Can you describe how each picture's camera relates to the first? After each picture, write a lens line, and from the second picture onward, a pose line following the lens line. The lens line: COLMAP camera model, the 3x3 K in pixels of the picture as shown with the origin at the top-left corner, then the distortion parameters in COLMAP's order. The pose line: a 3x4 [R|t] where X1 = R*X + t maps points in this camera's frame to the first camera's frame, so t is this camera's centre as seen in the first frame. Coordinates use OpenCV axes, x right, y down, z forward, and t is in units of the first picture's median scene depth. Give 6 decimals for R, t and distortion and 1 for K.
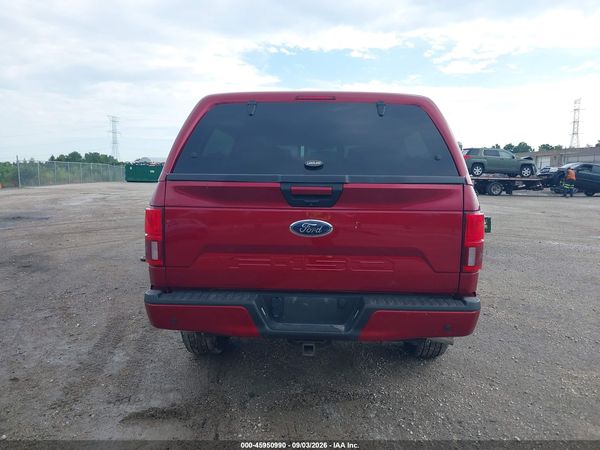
lens RADIAL K [[473.4, 0, 300.0], [0, 473.4, 225.0], [0, 0, 1]] dist [0.061727, -0.007898]
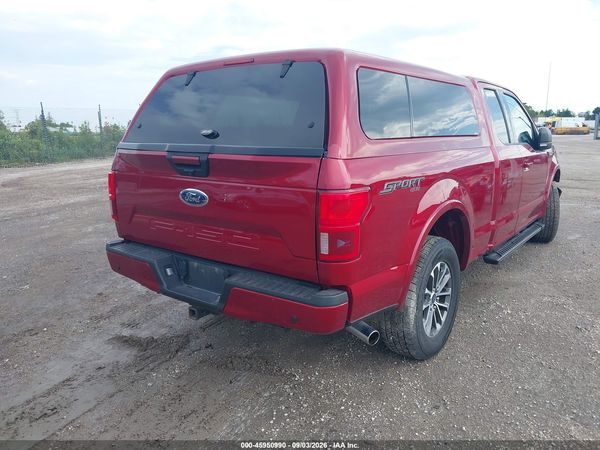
lens RADIAL K [[473.4, 0, 300.0], [0, 473.4, 225.0], [0, 0, 1]] dist [0.061727, -0.007898]
pose [[0.823607, 0.098184, -0.558598, 0.782929], [-0.050619, 0.993696, 0.100028, -0.047506], [0.564898, -0.054108, 0.823385, 0.286016]]
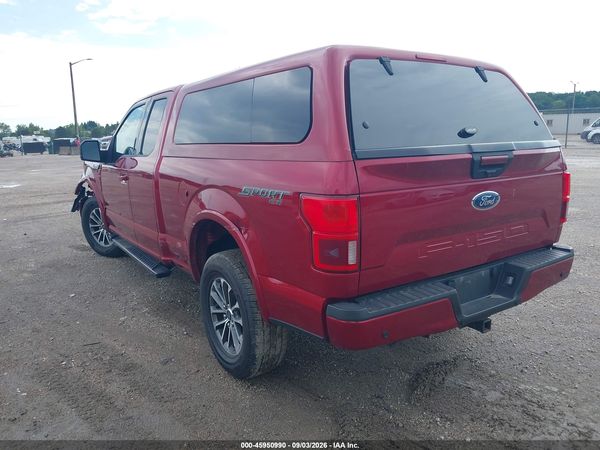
lens RADIAL K [[482.0, 0, 300.0], [0, 482.0, 225.0], [0, 0, 1]] dist [0.007894, -0.002473]
pose [[0.803884, -0.140440, 0.577968, -0.828363], [0.101135, 0.989849, 0.099857, -0.077312], [-0.586125, -0.021821, 0.809927, 0.439442]]
